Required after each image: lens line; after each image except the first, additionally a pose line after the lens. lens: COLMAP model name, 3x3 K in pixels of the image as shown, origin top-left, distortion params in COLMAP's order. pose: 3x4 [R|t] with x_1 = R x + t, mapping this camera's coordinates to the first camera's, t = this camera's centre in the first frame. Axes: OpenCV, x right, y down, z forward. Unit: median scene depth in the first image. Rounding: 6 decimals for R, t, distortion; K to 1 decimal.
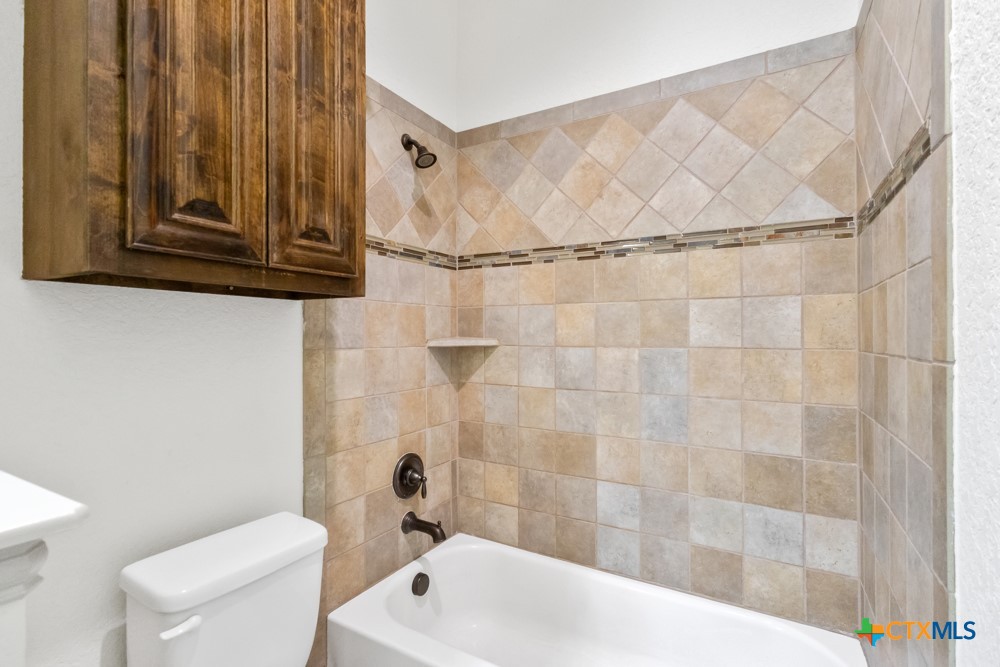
lens RADIAL K [[466.6, 0, 501.4], [0, 466.6, 336.2], [0, 0, 1]] dist [0.002300, 0.000744]
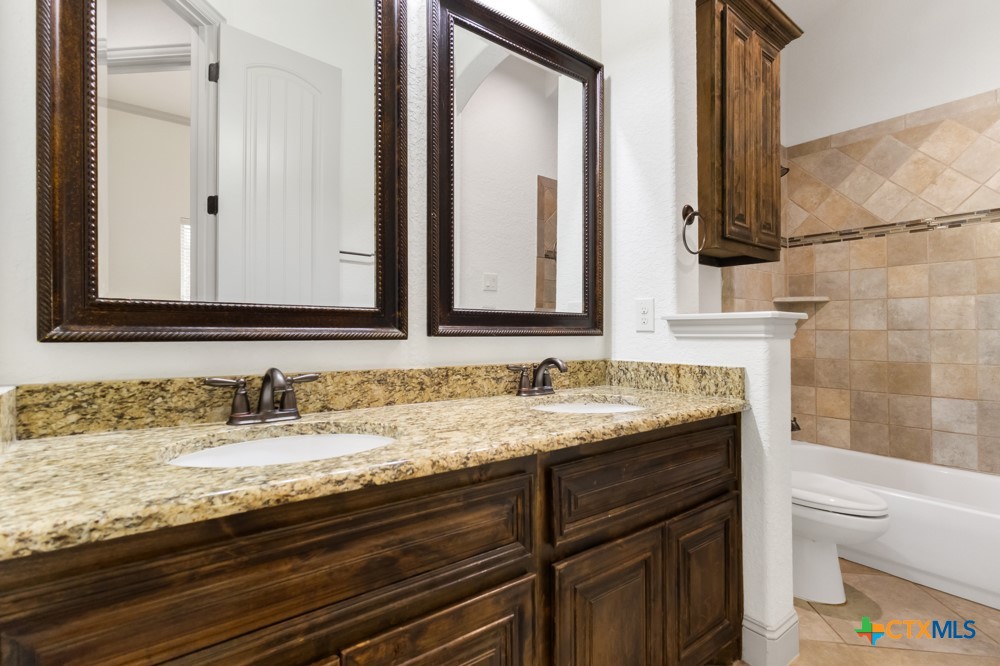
lens RADIAL K [[466.6, 0, 498.9], [0, 466.6, 328.2], [0, 0, 1]] dist [0.002300, 0.000744]
pose [[0.924585, -0.001546, -0.380973, -0.411627], [-0.002172, 0.999954, -0.009329, 0.124148], [0.380970, 0.009453, 0.924539, -0.675238]]
